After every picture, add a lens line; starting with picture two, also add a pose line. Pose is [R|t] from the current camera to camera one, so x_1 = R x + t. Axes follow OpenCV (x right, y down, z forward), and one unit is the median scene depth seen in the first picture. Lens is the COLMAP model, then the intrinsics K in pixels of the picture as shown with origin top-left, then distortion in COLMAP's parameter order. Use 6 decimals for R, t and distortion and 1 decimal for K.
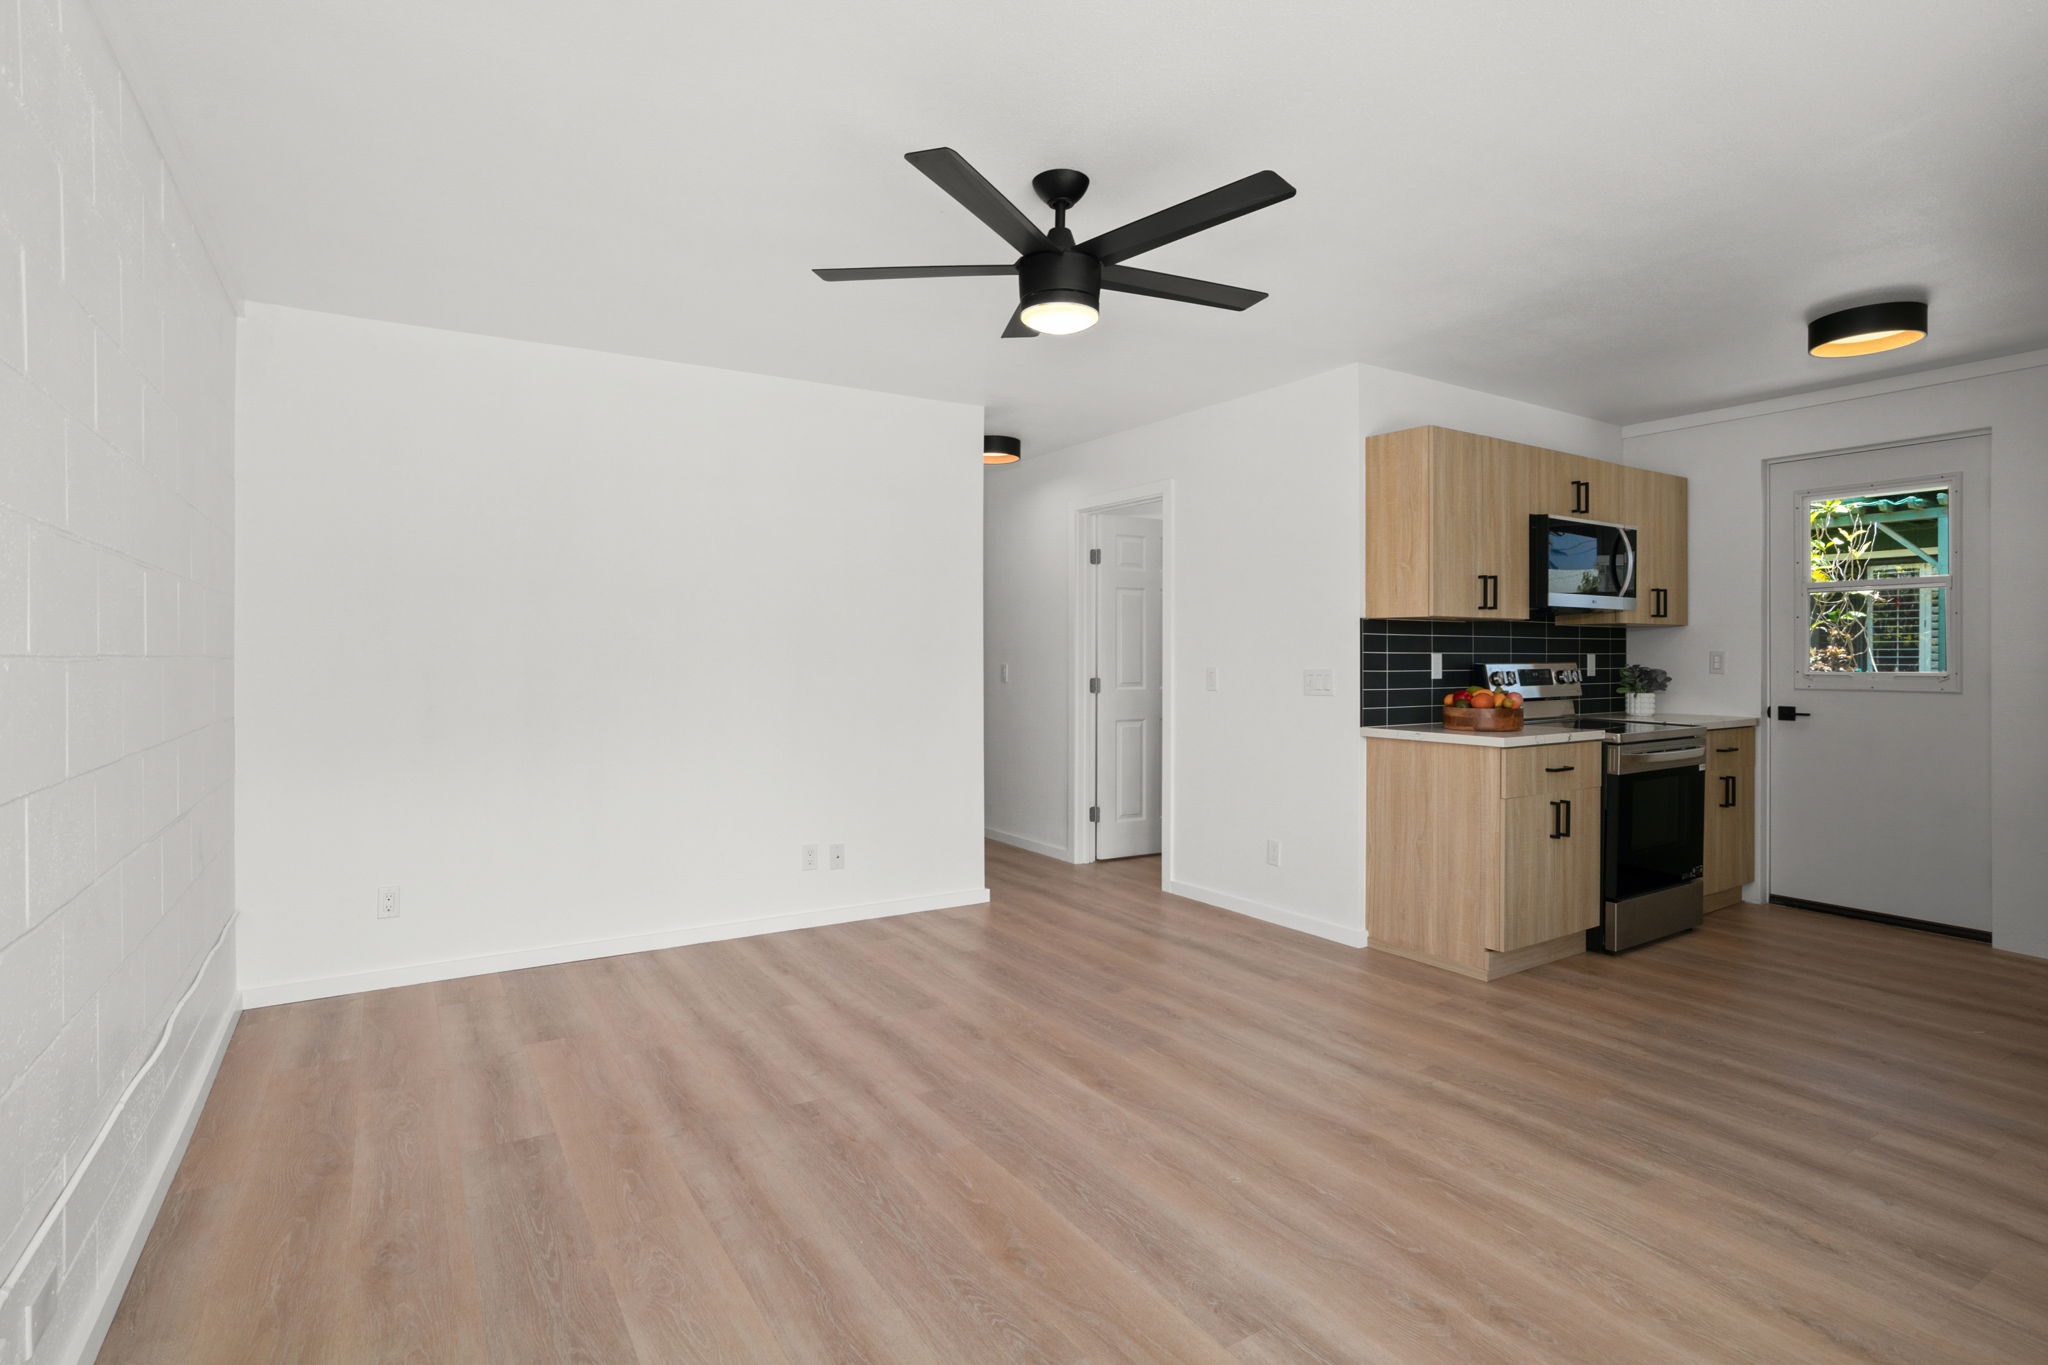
lens RADIAL K [[1017.9, 0, 1034.5], [0, 1017.9, 645.1], [0, 0, 1]] dist [-0.019053, 0.032182]
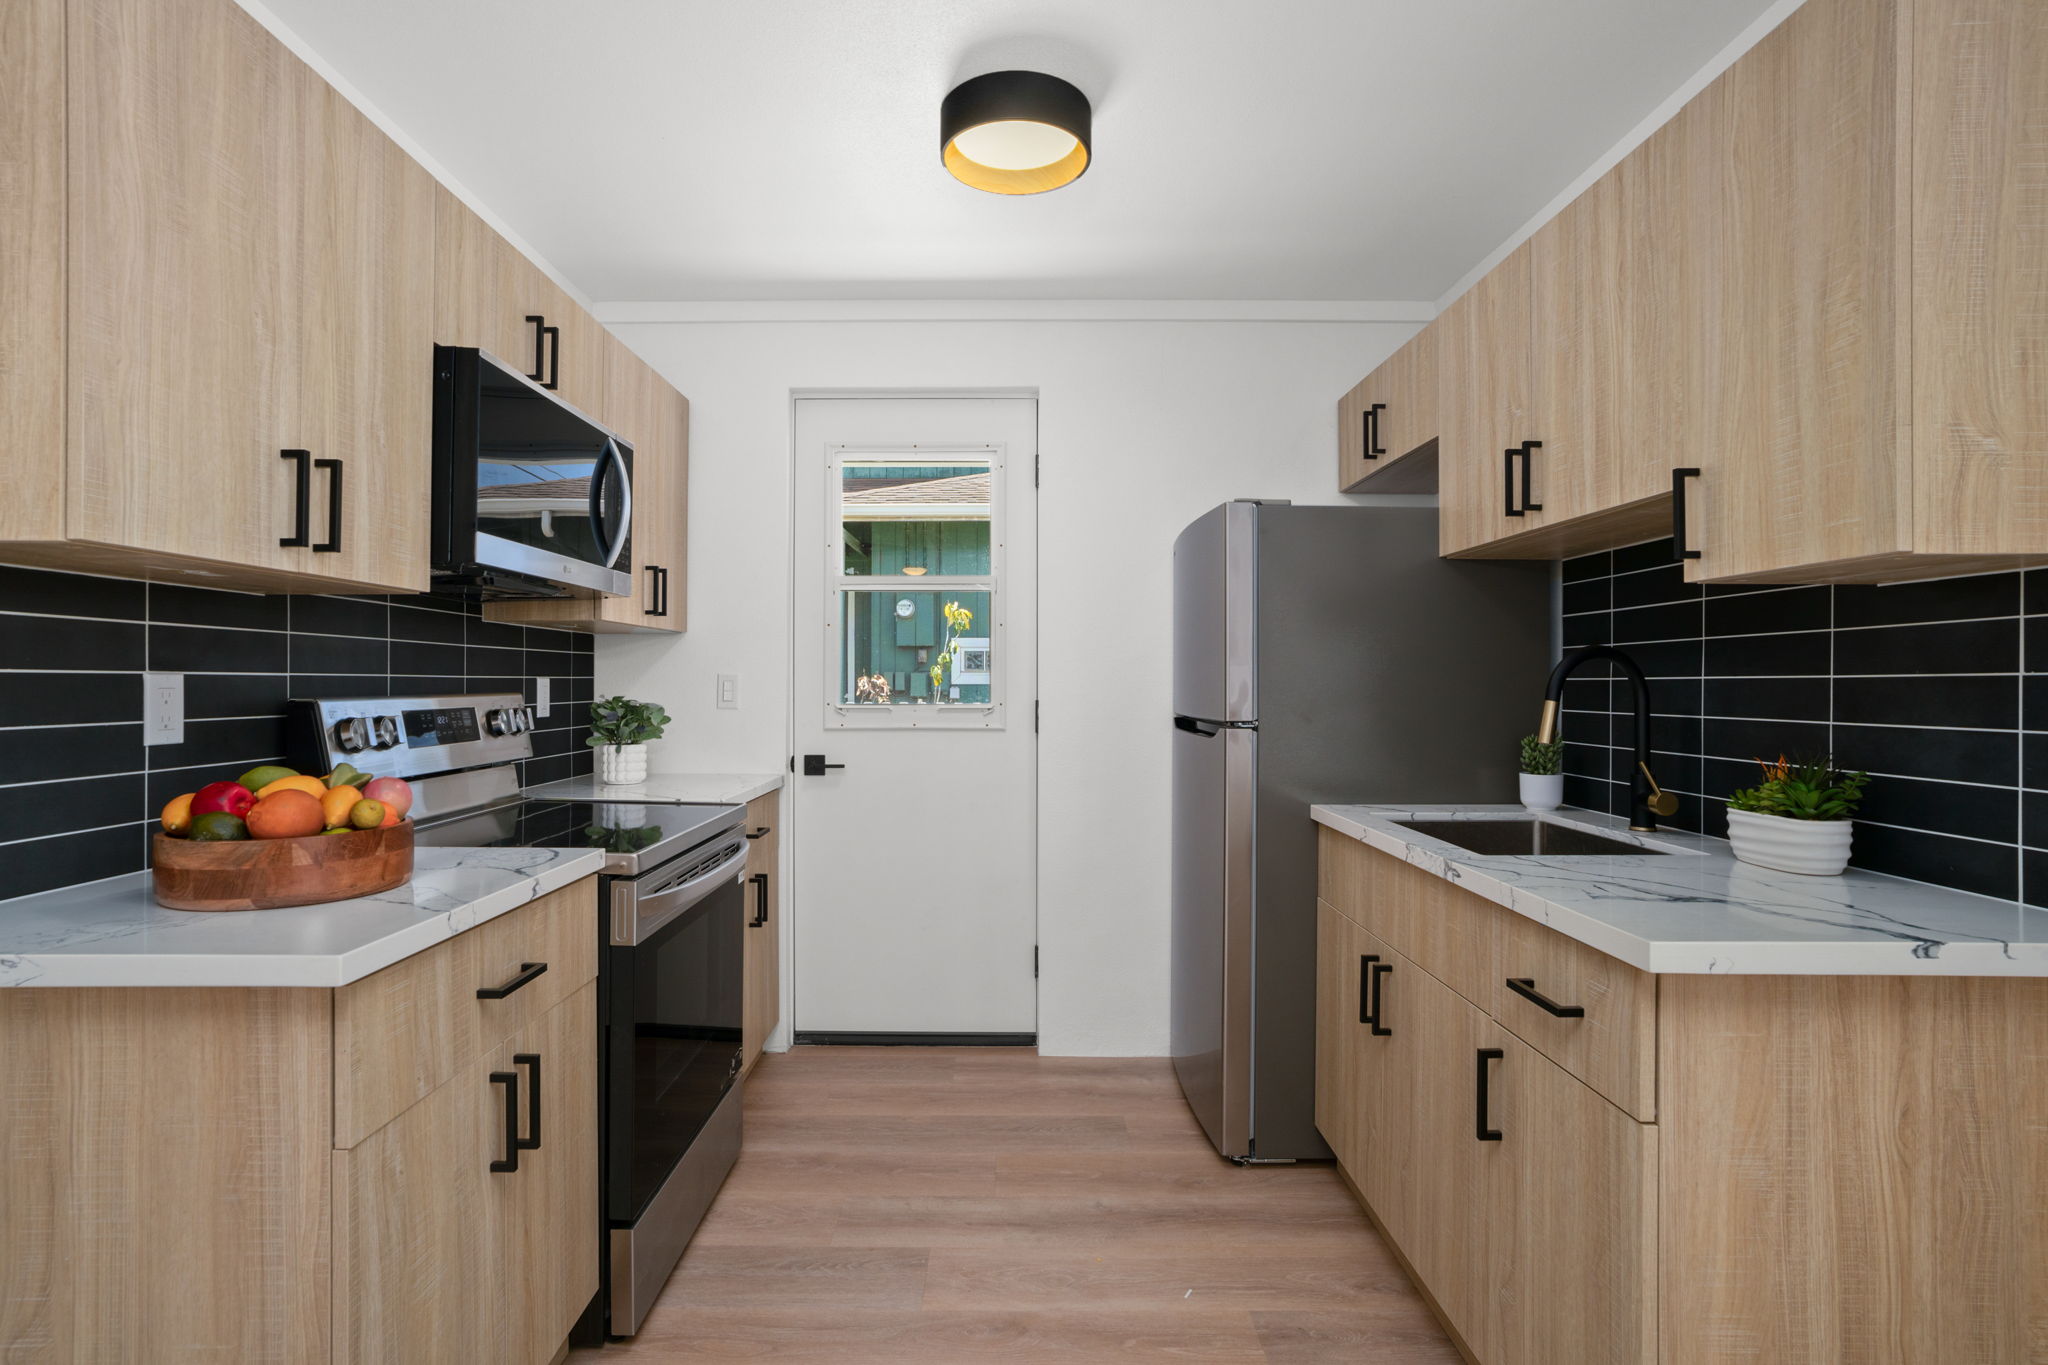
lens RADIAL K [[957.9, 0, 1007.0], [0, 957.9, 688.3], [0, 0, 1]] dist [-0.056123, 0.024922]
pose [[0.537620, -0.004257, 0.843176, 0.276927], [-0.011473, 0.999858, 0.012364, 0.006022], [-0.843109, -0.016321, 0.537495, 0.567373]]
